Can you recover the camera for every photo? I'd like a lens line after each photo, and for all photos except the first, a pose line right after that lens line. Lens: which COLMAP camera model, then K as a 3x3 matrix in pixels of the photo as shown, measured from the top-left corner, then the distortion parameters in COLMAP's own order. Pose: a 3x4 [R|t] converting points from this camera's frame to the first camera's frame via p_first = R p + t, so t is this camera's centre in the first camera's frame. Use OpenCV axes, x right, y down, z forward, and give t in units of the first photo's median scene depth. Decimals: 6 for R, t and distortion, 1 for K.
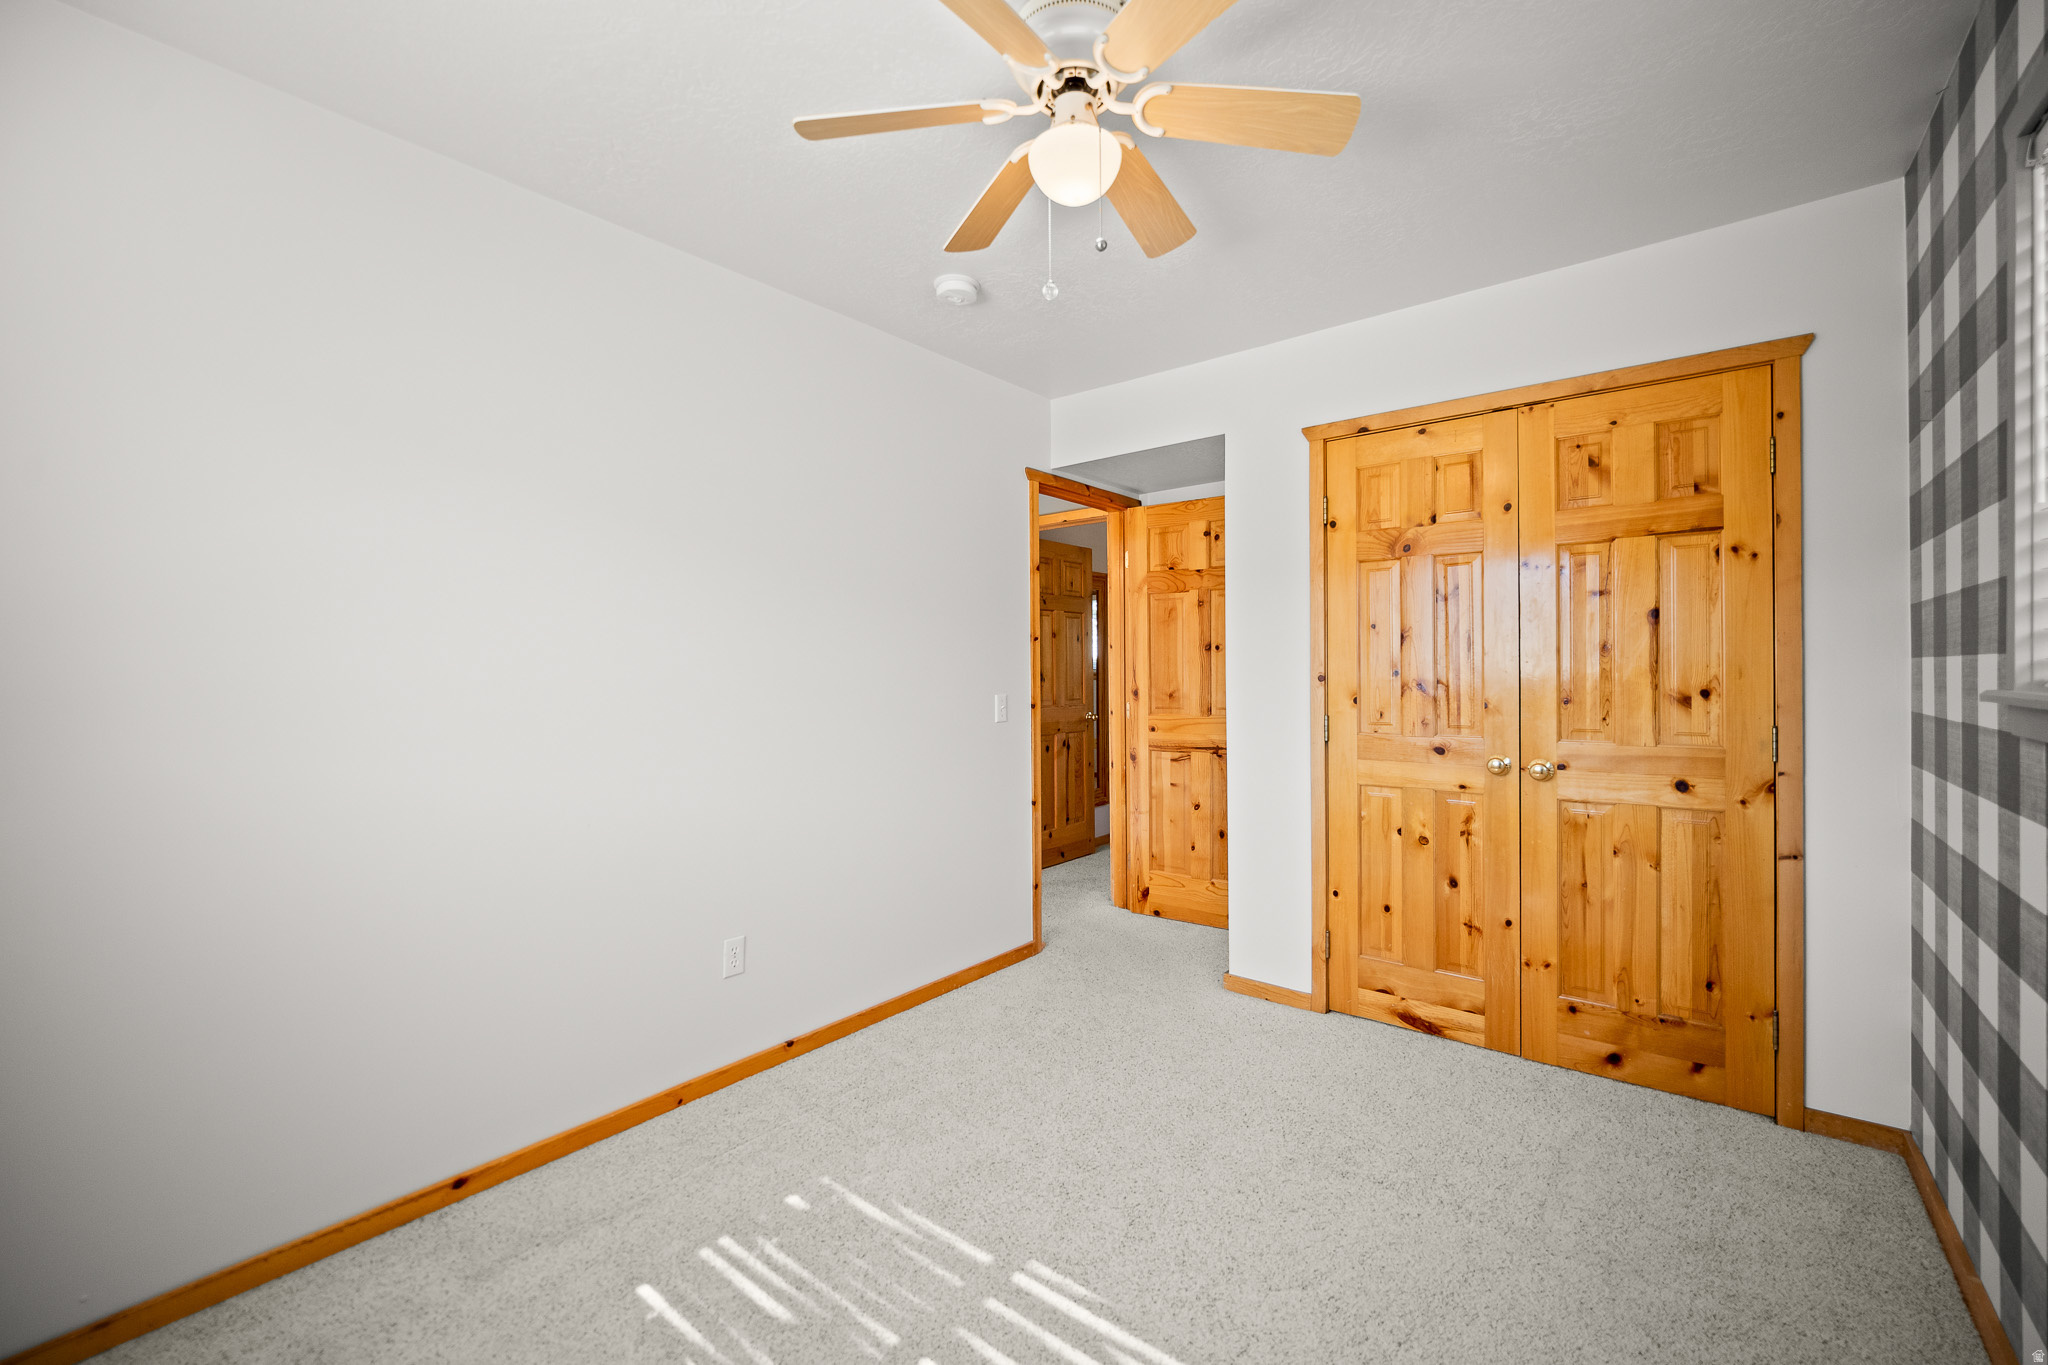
lens RADIAL K [[838.7, 0, 1034.7], [0, 838.7, 676.2], [0, 0, 1]] dist [-0.000227, -0.001197]
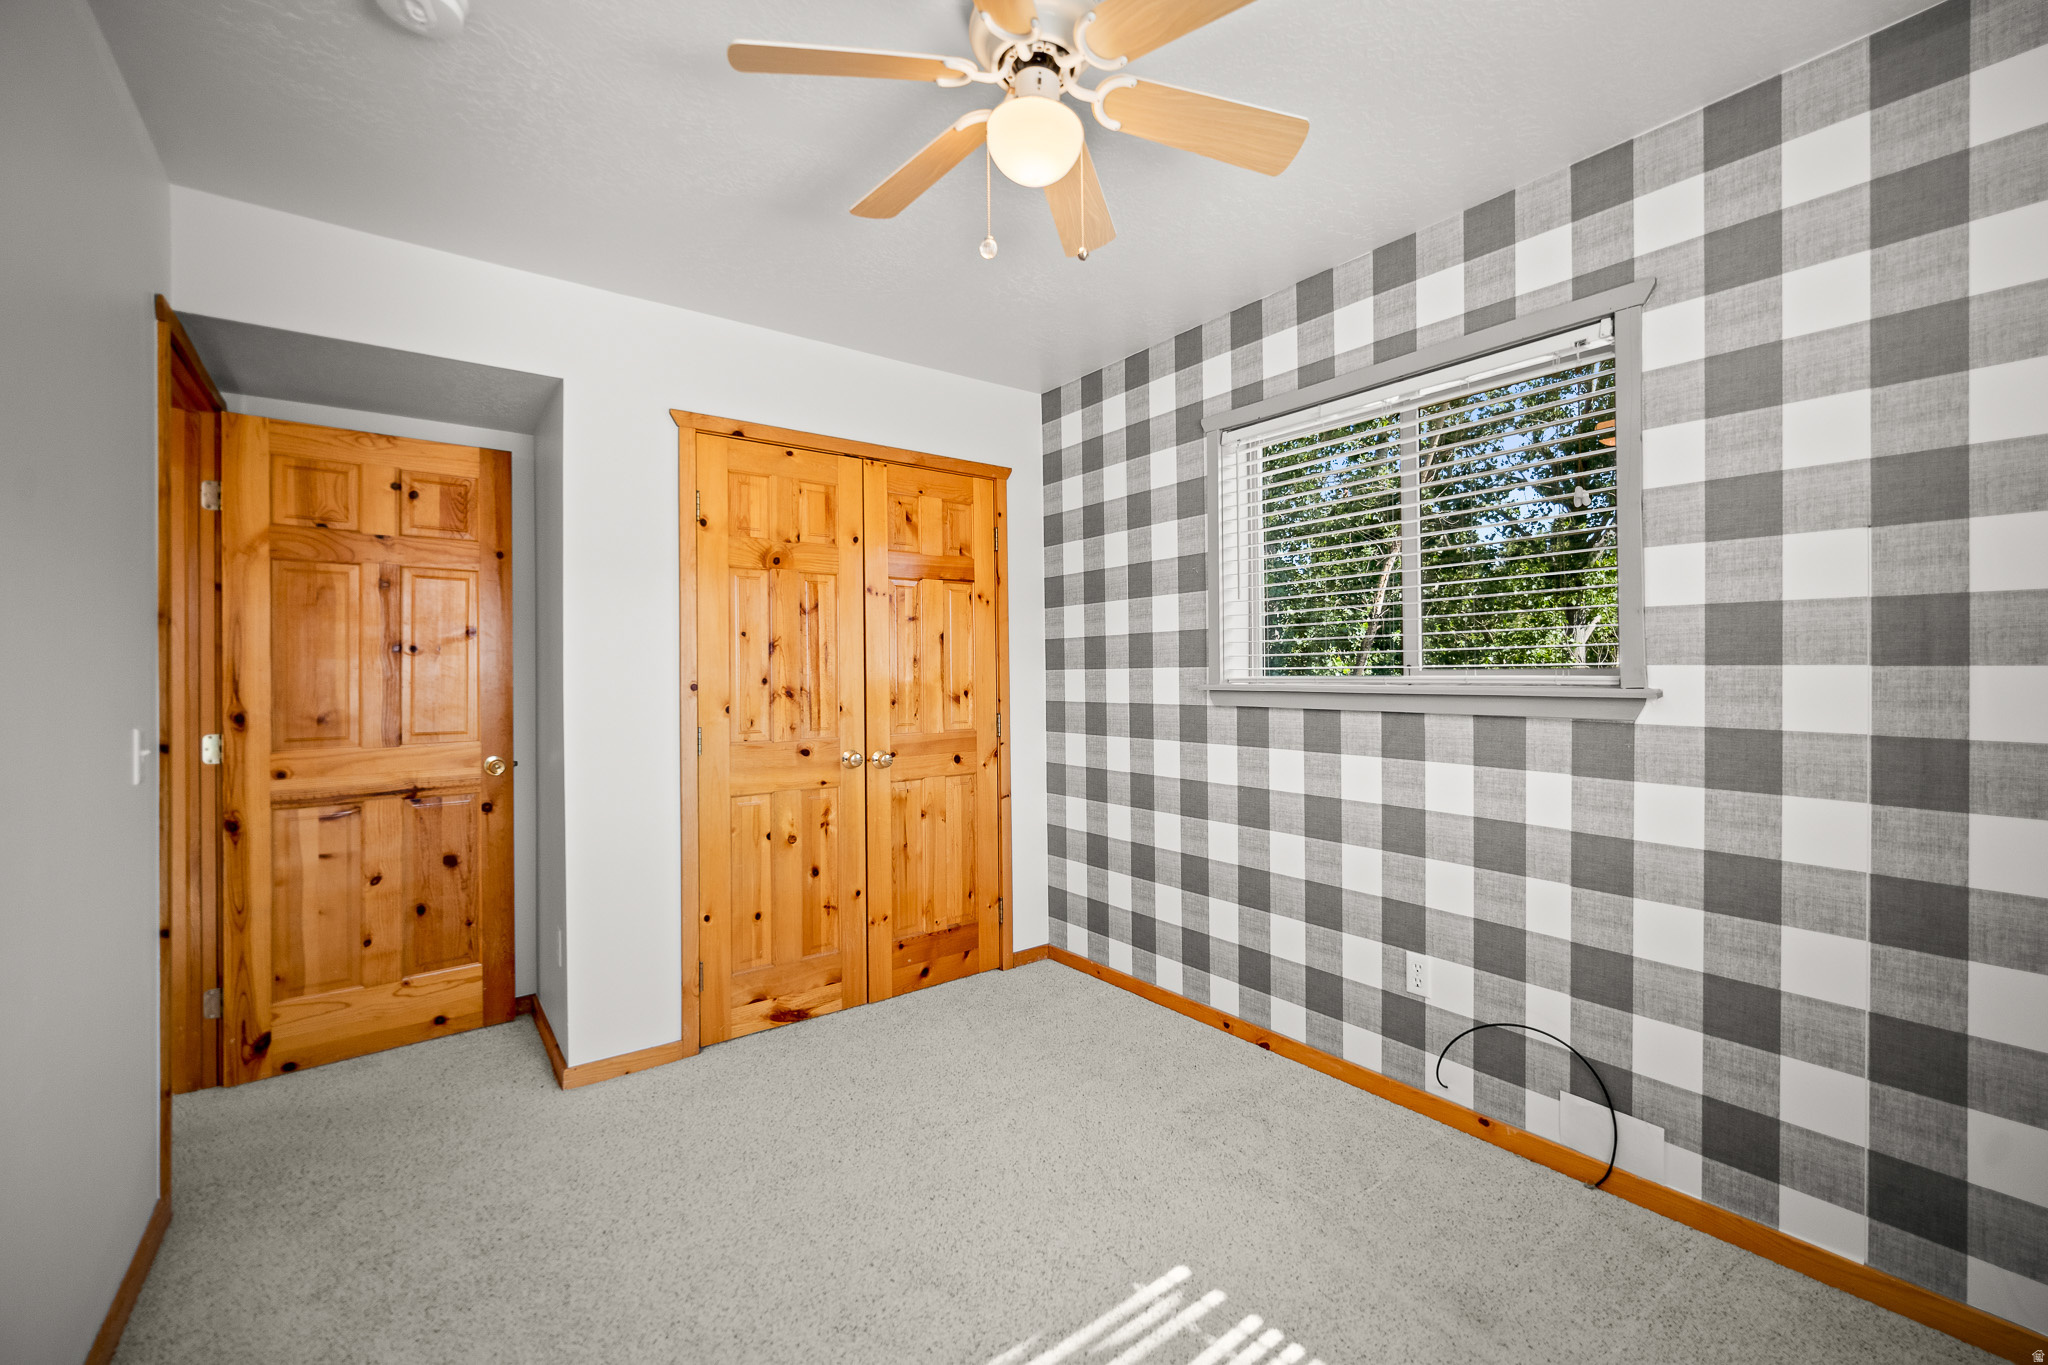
lens RADIAL K [[838.7, 0, 1039.7], [0, 838.7, 673.4], [0, 0, 1]] dist [-0.000227, -0.001197]
pose [[0.248065, 0.007795, 0.968712, -0.486824], [0.014808, 0.999820, -0.011838, 0.004215], [-0.968630, 0.017281, 0.247905, 0.436885]]
